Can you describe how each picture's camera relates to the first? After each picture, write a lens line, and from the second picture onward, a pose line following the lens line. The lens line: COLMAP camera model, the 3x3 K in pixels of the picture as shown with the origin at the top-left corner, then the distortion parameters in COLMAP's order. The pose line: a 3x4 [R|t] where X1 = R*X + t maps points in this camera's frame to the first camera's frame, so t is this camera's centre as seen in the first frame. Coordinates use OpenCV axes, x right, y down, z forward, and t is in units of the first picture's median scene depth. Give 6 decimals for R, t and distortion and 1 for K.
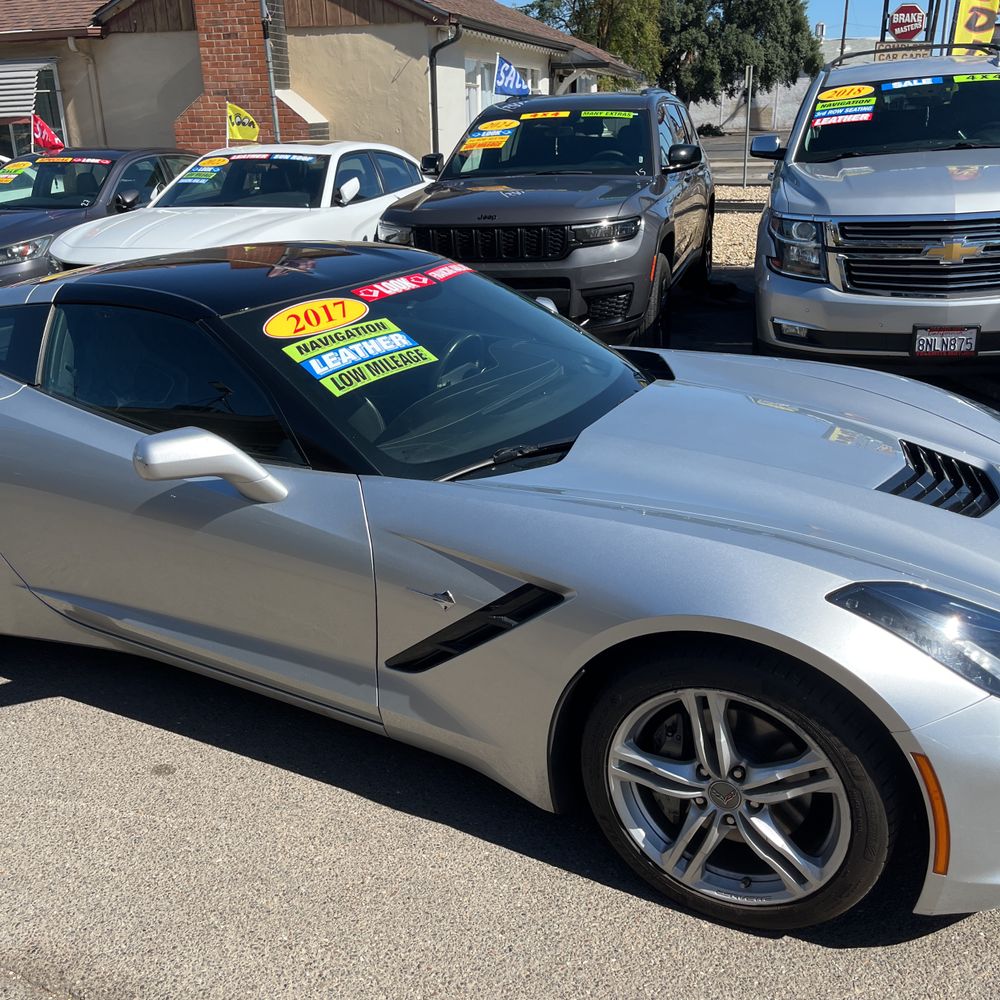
lens RADIAL K [[1018.3, 0, 504.1], [0, 1018.3, 501.9], [0, 0, 1]] dist [0.029576, -0.027975]
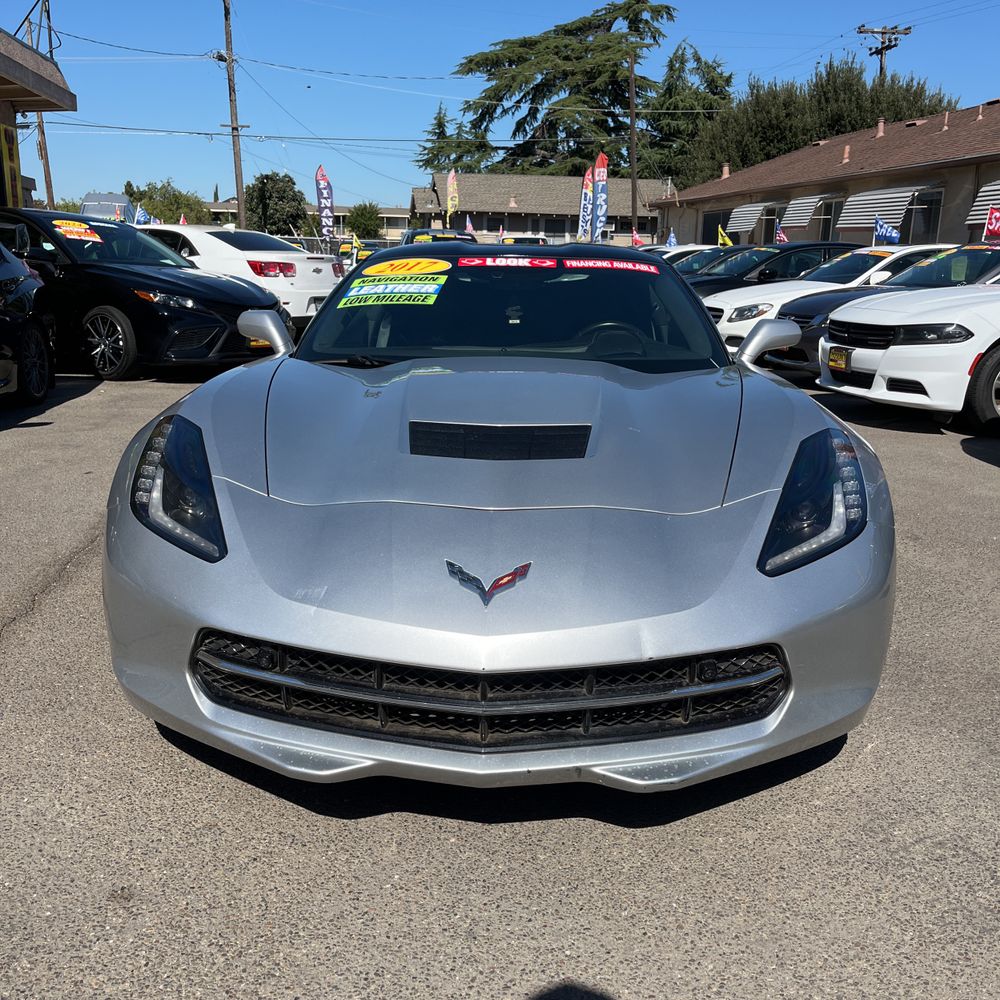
lens RADIAL K [[1012.0, 0, 500.0], [0, 1012.0, 500.0], [0, 0, 1]] dist [0.034870, -0.036801]
pose [[0.423320, 0.239011, -0.873884, 0.476192], [-0.342758, 0.935129, 0.089725, -0.021505], [0.838640, 0.261549, 0.477782, 0.216428]]
